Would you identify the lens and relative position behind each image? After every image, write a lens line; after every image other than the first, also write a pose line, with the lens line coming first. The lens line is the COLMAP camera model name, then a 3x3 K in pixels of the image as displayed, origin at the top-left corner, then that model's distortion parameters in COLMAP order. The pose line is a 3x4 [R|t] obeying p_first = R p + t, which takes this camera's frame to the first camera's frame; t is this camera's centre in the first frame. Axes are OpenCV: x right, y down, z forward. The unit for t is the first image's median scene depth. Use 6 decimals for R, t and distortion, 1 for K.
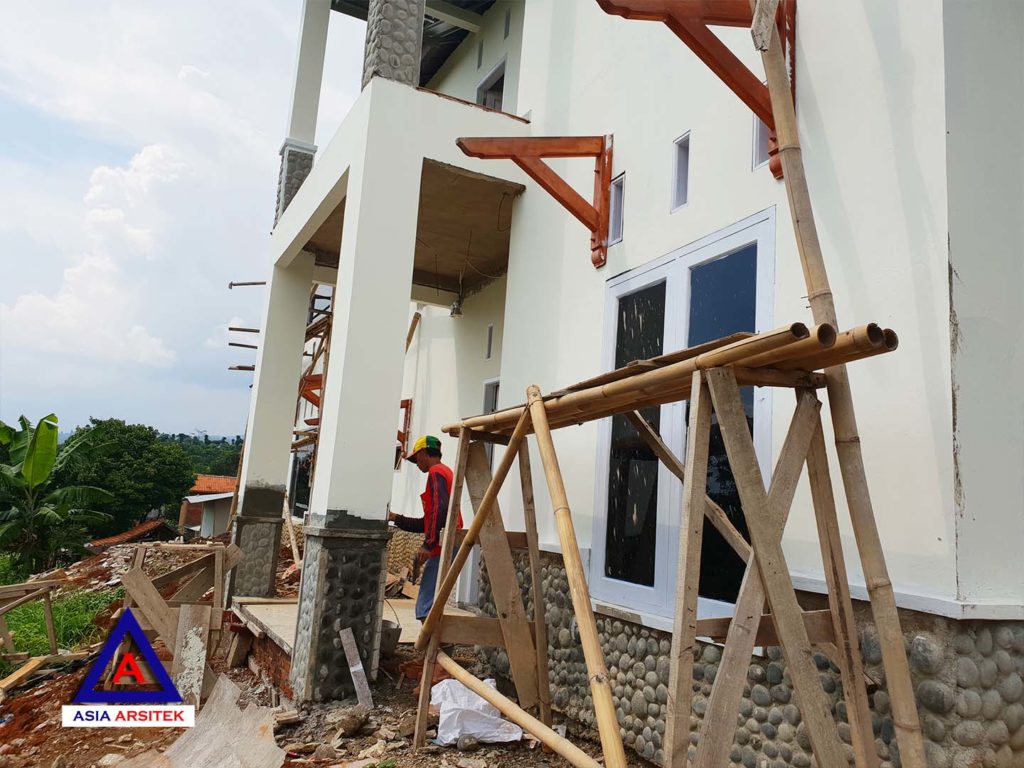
lens RADIAL K [[791.6, 0, 528.9], [0, 791.6, 379.5], [0, 0, 1]] dist [0.013997, 0.008745]
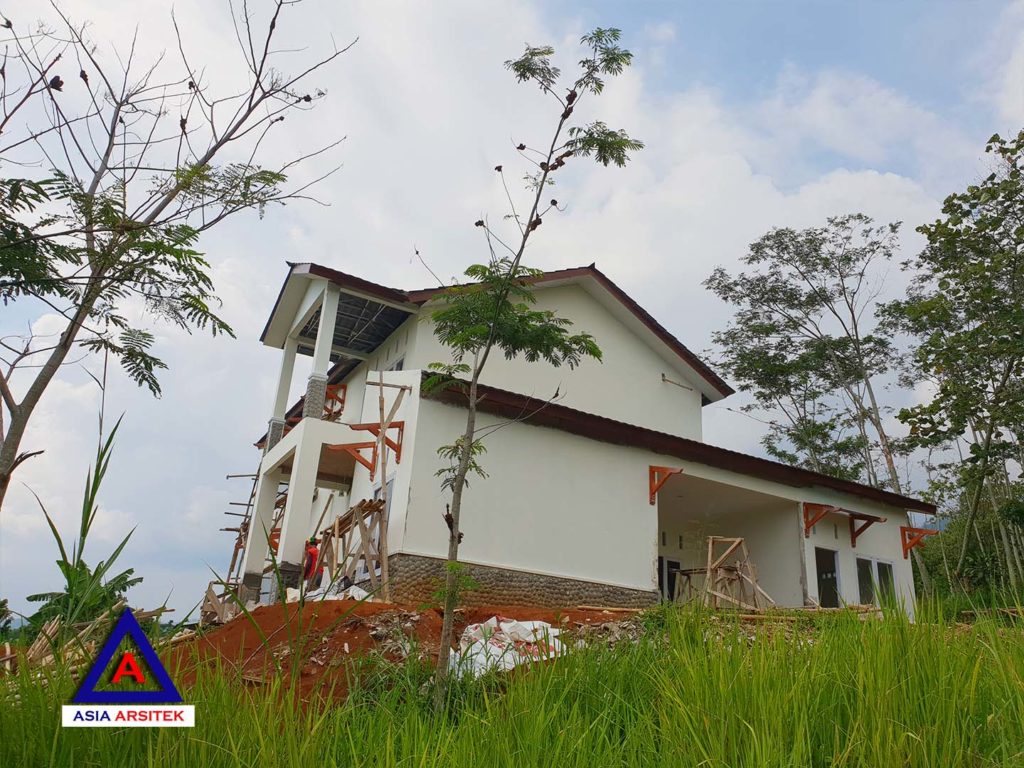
lens RADIAL K [[791.6, 0, 528.9], [0, 791.6, 379.5], [0, 0, 1]] dist [0.013997, 0.008745]
pose [[0.998875, 0.005152, 0.047146, 0.278272], [0.005435, 0.975100, -0.221701, 0.083160], [-0.047114, 0.221707, 0.973974, -1.103481]]
